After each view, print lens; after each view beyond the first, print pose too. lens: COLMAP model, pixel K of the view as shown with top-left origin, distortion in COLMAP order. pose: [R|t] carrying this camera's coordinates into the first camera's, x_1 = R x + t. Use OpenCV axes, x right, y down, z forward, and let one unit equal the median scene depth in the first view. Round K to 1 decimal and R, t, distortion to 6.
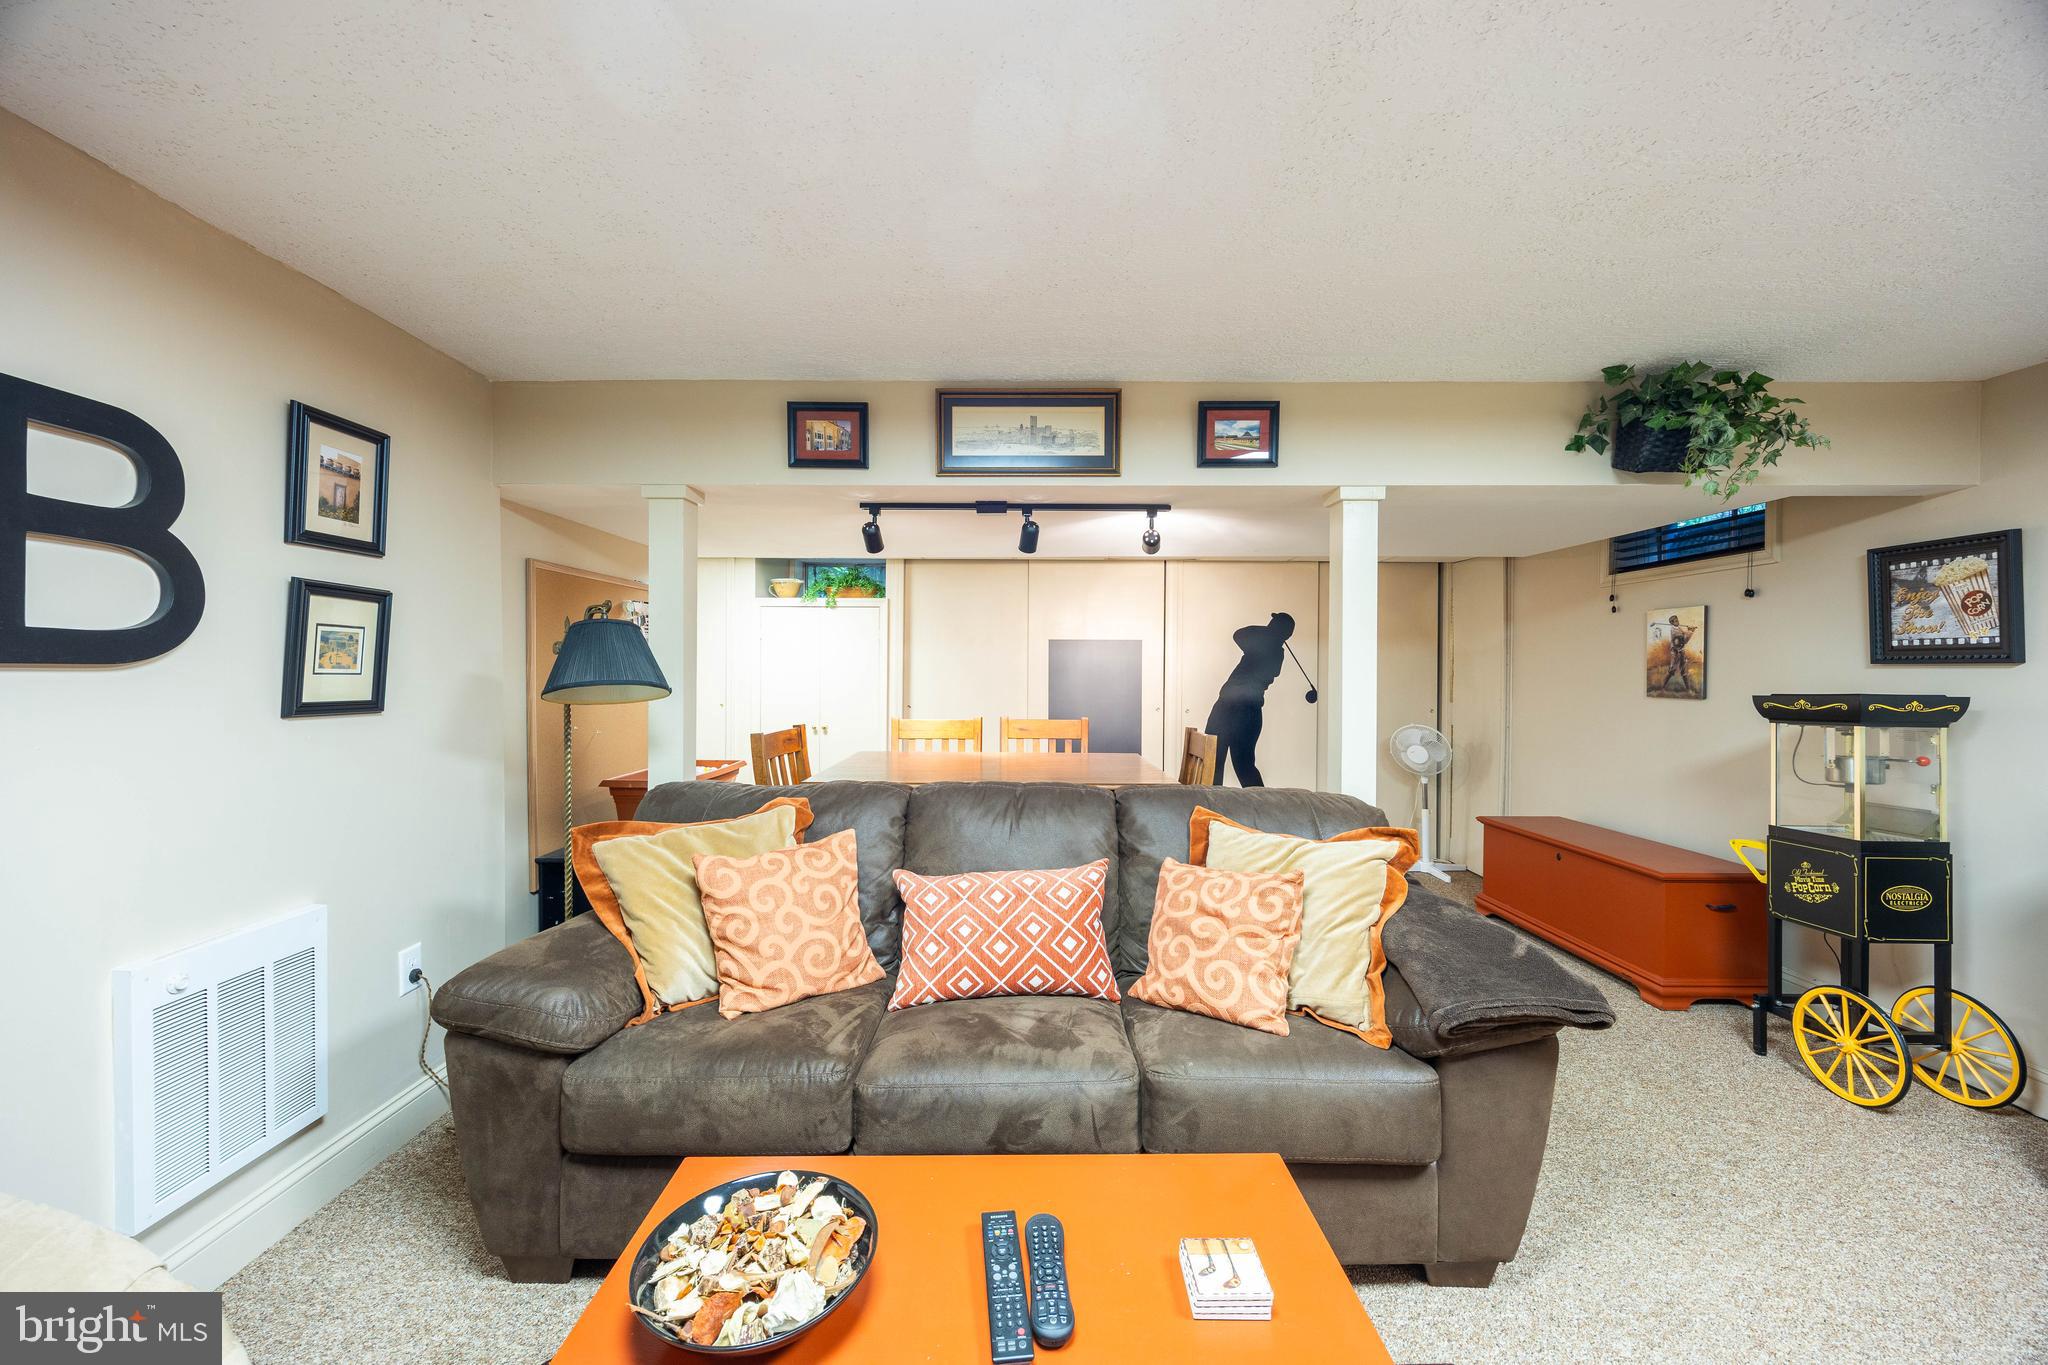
lens RADIAL K [[776.4, 0, 1024.5], [0, 776.4, 683.7], [0, 0, 1]] dist [-0.004802, 0.000590]
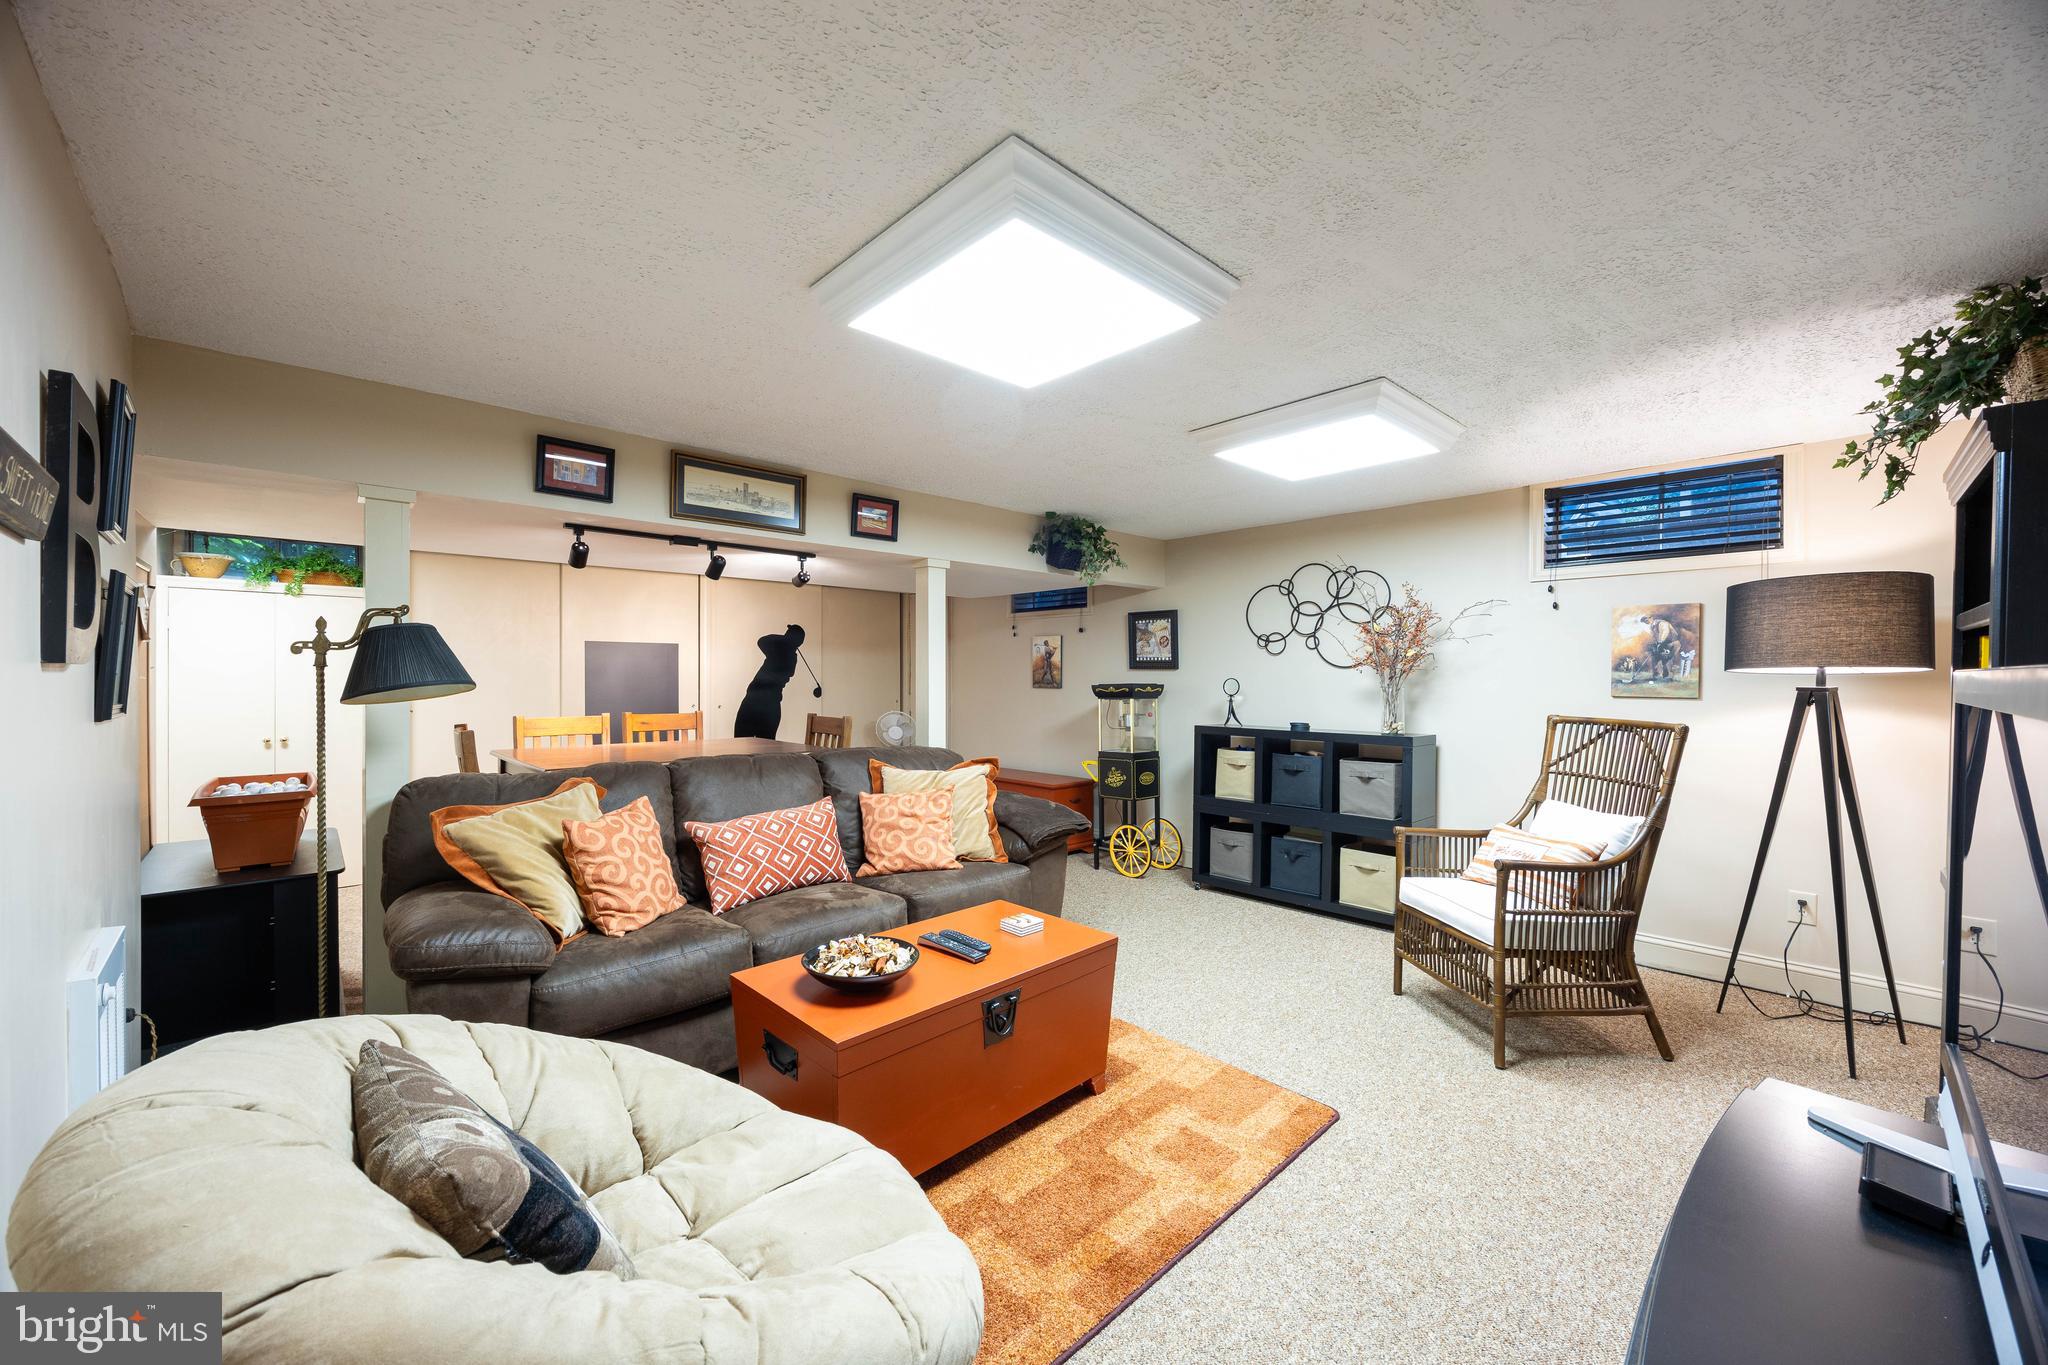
lens RADIAL K [[776.4, 0, 1025.4], [0, 776.4, 685.2], [0, 0, 1]] dist [-0.004802, 0.000590]
pose [[0.718016, -0.010594, 0.695946, -0.593879], [0.010064, 0.999938, 0.004839, 0.004861], [-0.695954, 0.003530, 0.718078, -0.312992]]
